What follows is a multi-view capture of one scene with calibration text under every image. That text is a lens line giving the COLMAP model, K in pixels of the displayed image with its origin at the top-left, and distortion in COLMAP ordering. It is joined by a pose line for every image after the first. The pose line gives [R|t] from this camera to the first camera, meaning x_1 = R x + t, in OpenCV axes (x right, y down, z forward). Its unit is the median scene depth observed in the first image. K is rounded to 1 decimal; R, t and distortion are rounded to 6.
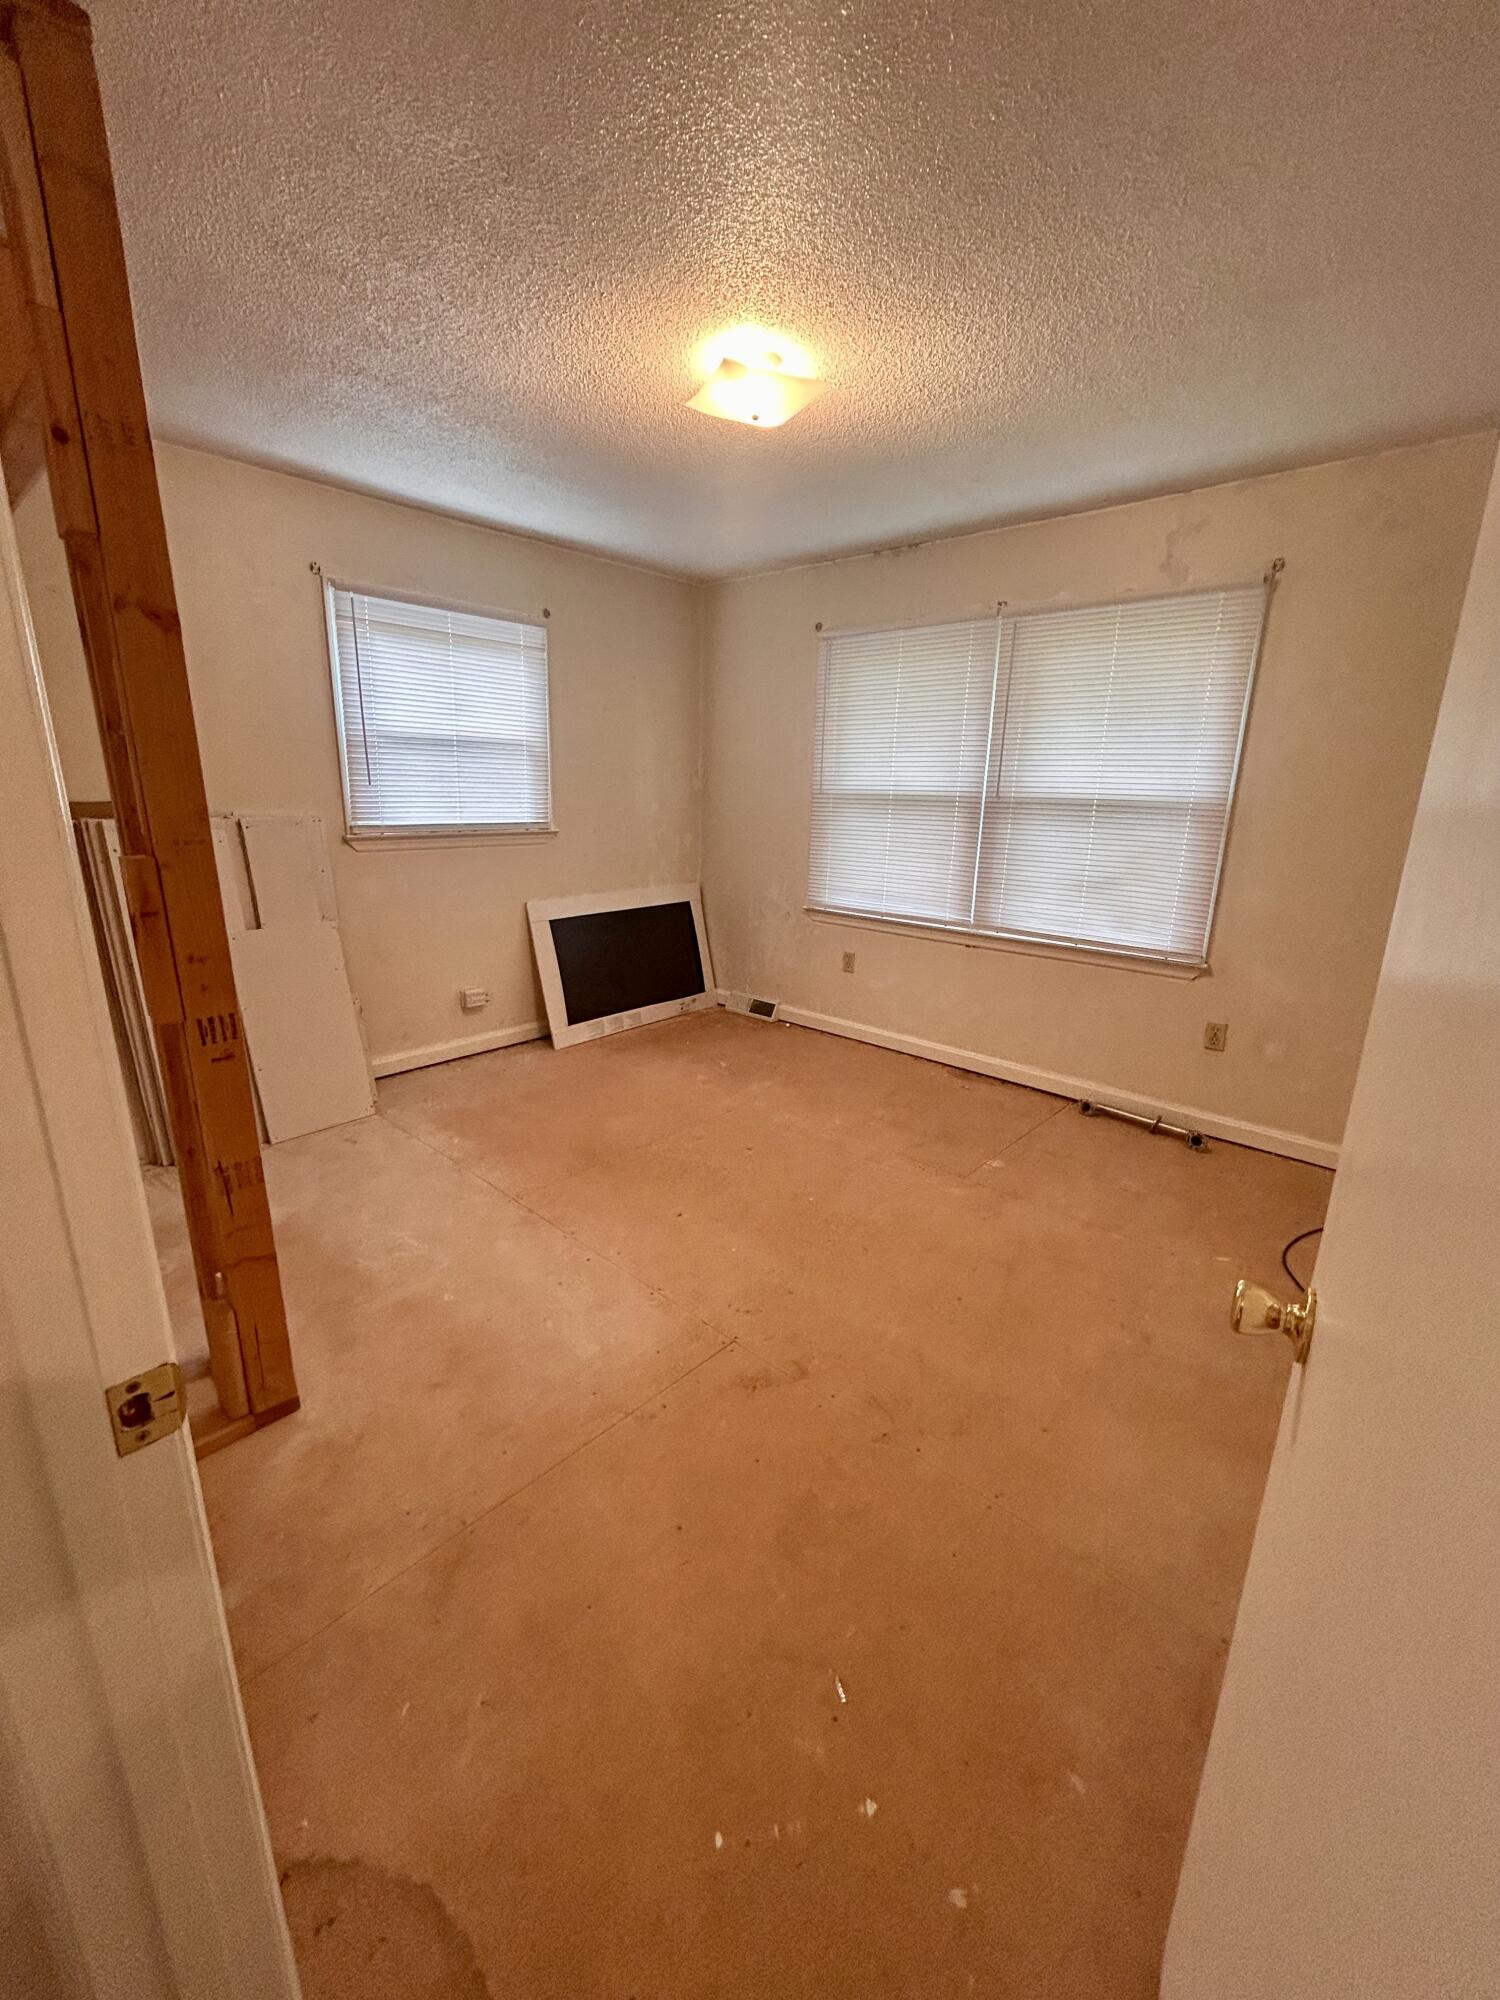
lens RADIAL K [[811.2, 0, 750.0], [0, 811.2, 1000.0], [0, 0, 1]] dist [0.002041, -0.000160]
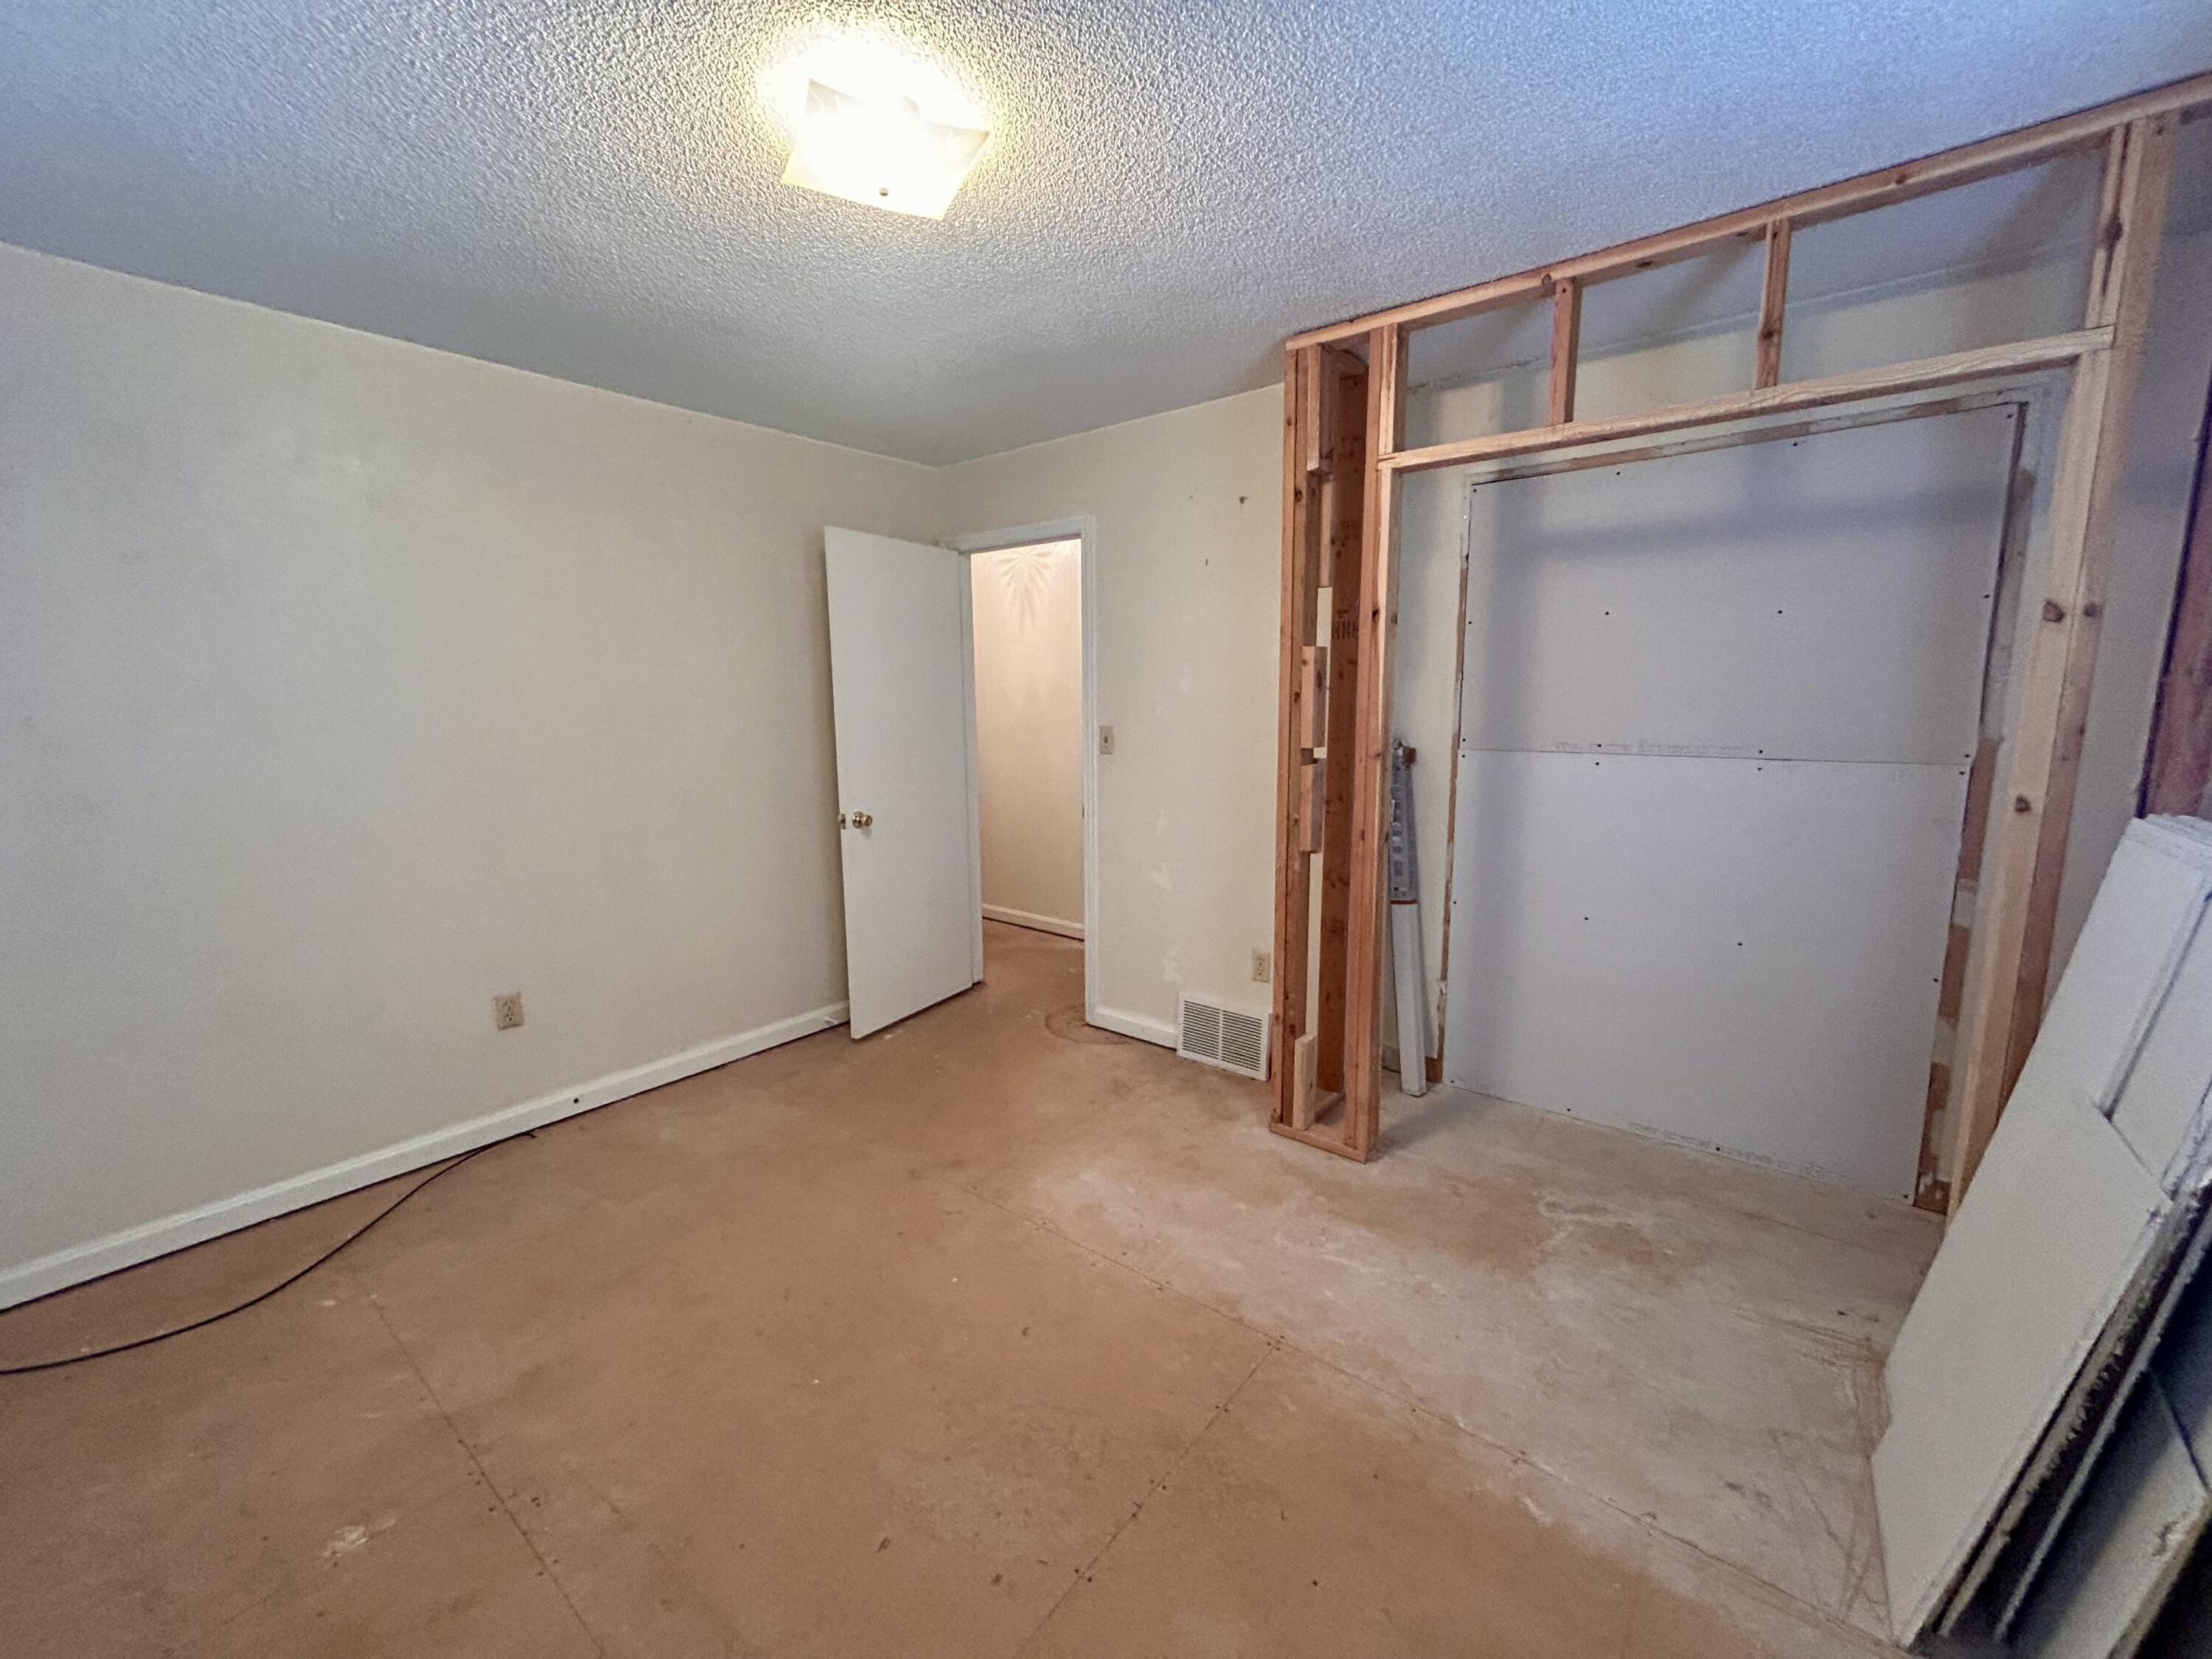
lens RADIAL K [[897.1, 0, 1101.8], [0, 897.1, 822.4], [0, 0, 1]] dist [0.002041, -0.000160]
pose [[-0.998138, -0.000910, -0.060983, -0.125495], [-0.025346, 0.915651, 0.401175, -0.534742], [0.055474, 0.401974, -0.913969, 1.839693]]
